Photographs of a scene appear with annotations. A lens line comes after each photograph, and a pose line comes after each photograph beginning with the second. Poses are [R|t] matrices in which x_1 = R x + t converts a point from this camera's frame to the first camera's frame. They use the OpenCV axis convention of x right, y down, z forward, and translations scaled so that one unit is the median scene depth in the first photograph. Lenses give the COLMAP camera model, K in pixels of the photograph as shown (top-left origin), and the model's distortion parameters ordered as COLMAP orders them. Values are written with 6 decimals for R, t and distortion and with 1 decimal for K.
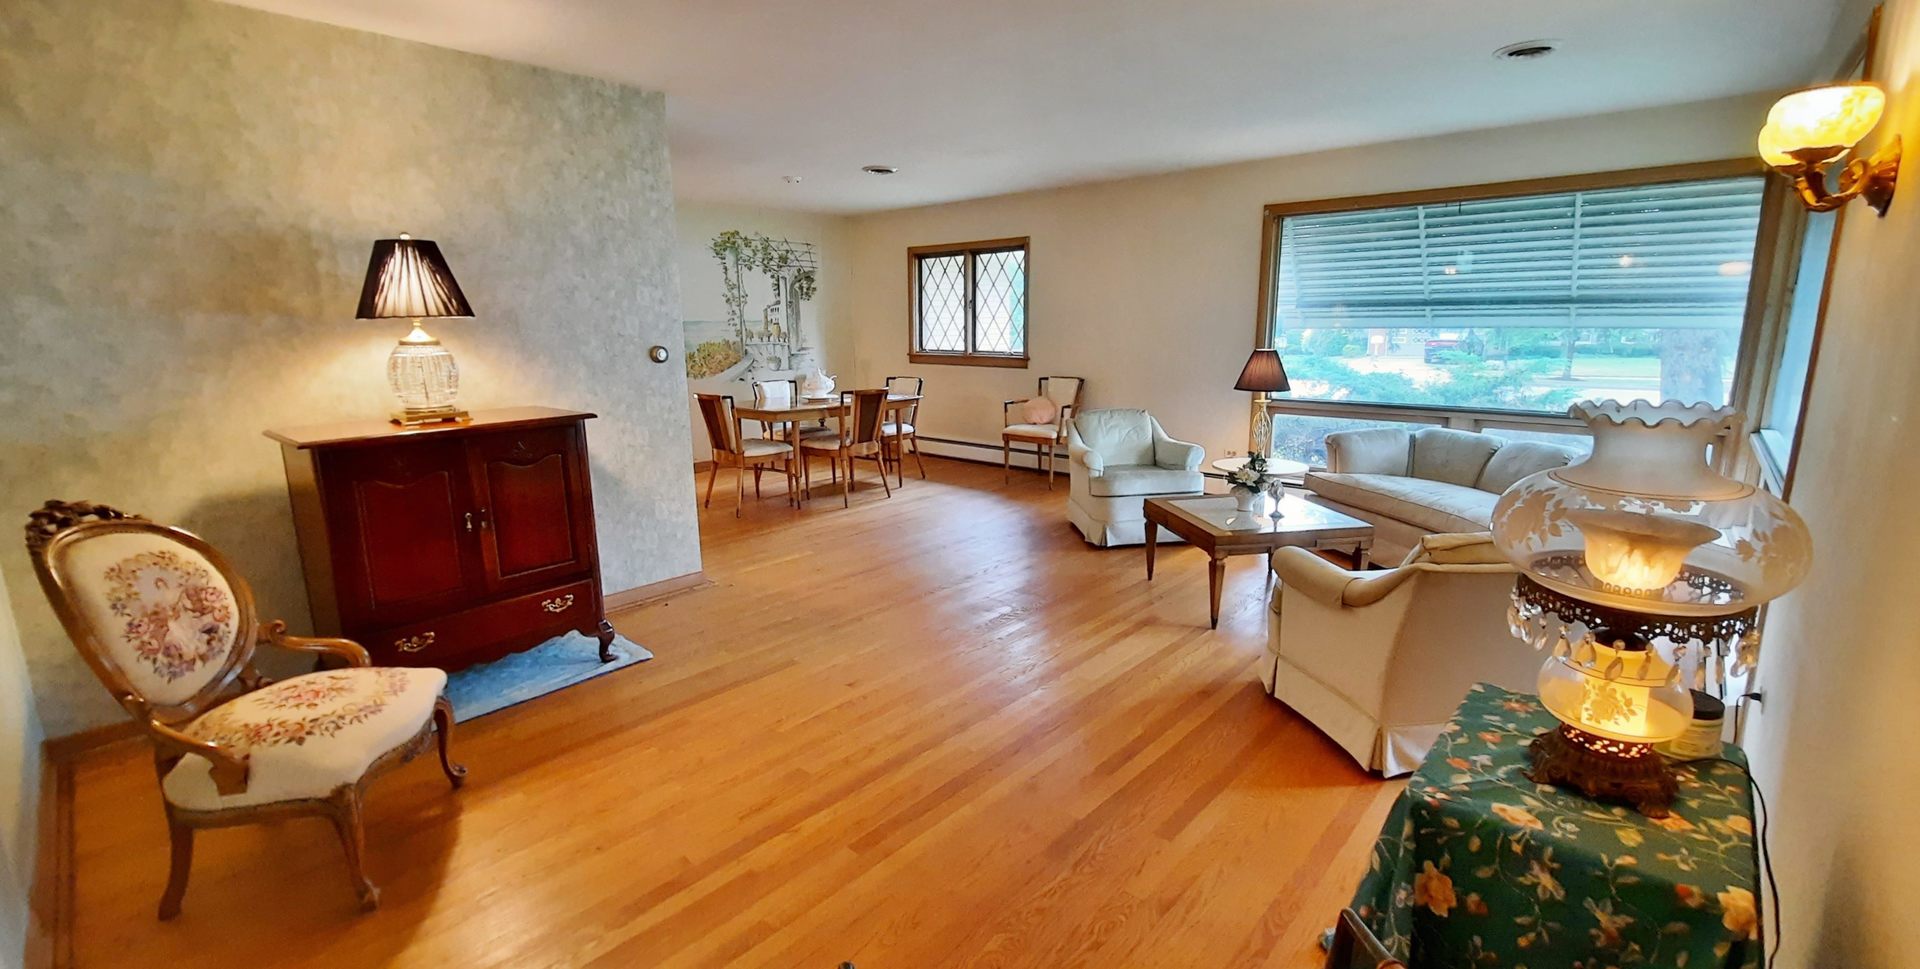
lens RADIAL K [[800.0, 0, 960.3], [0, 800.0, 483.9], [0, 0, 1]] dist [-0.009320, -0.001526]
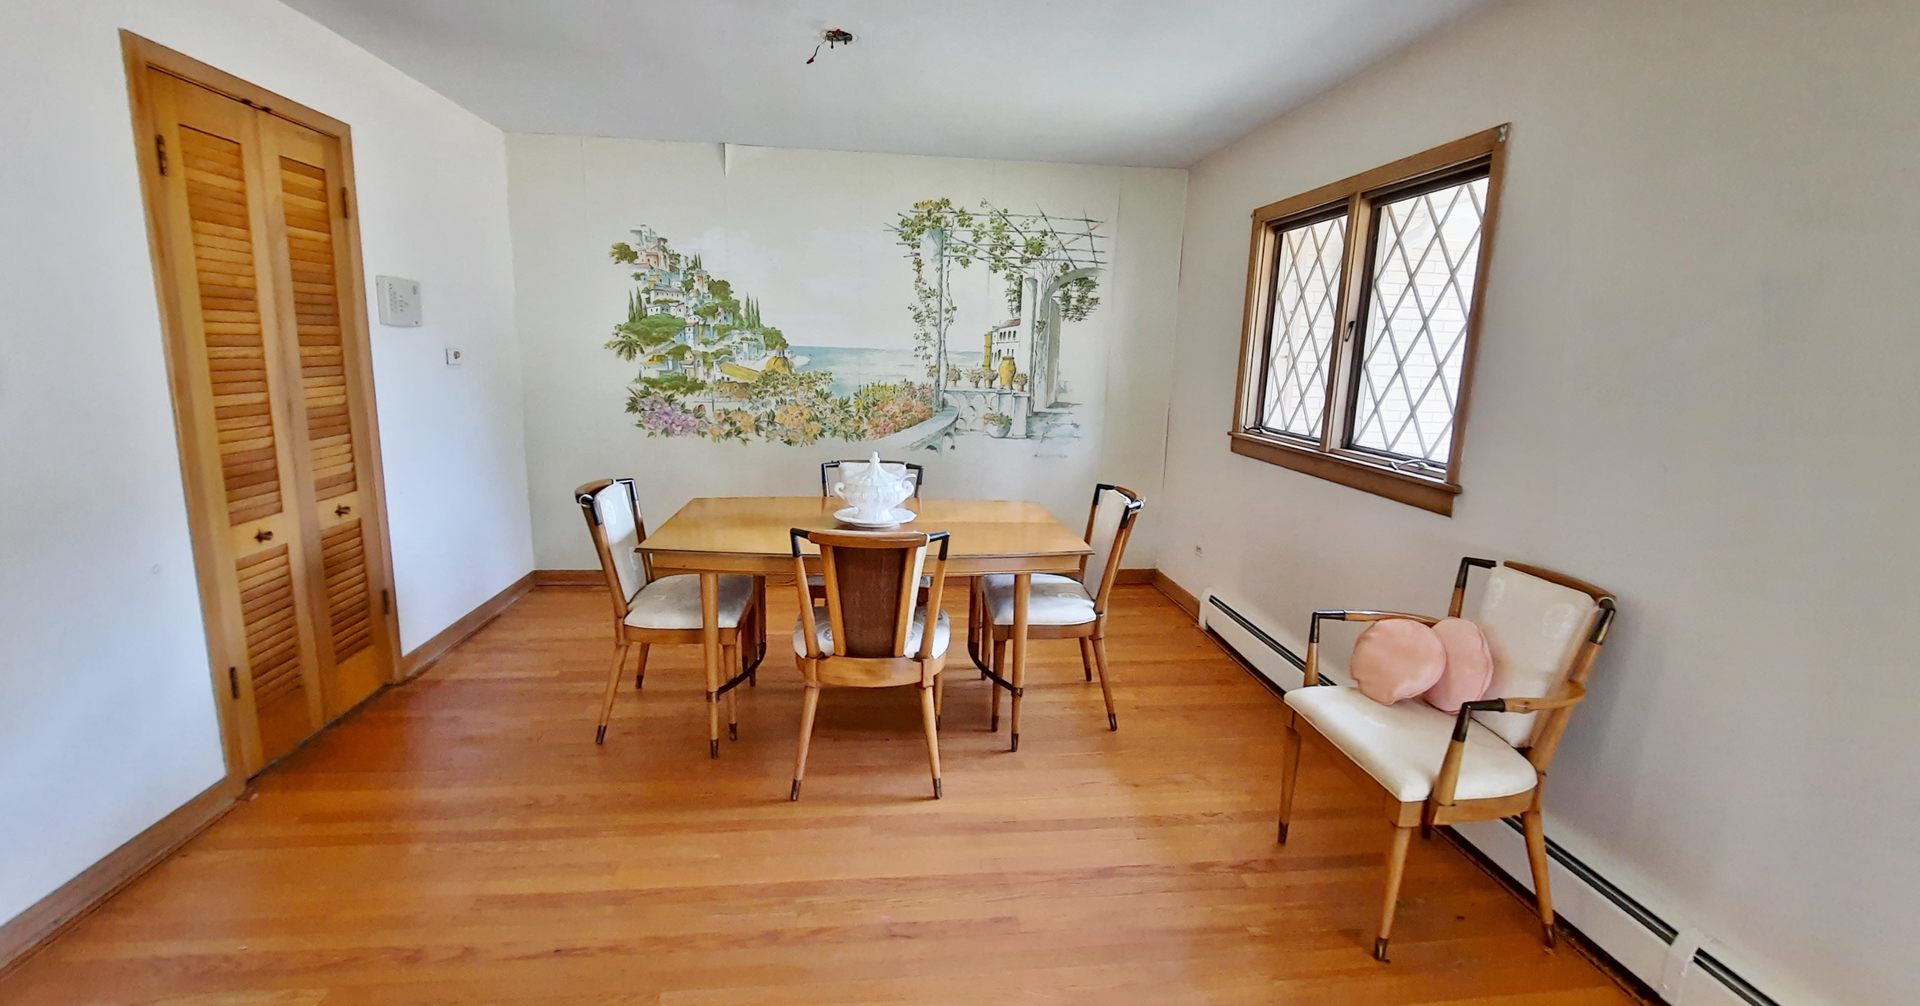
lens RADIAL K [[786.1, 0, 963.6], [0, 786.1, 496.7], [0, 0, 1]] dist [-0.010892, -0.000157]
pose [[0.742247, 0.155335, -0.651875, 0.137455], [-0.172359, 0.984290, 0.038292, -0.121058], [0.647582, 0.083934, 0.757359, 0.569266]]
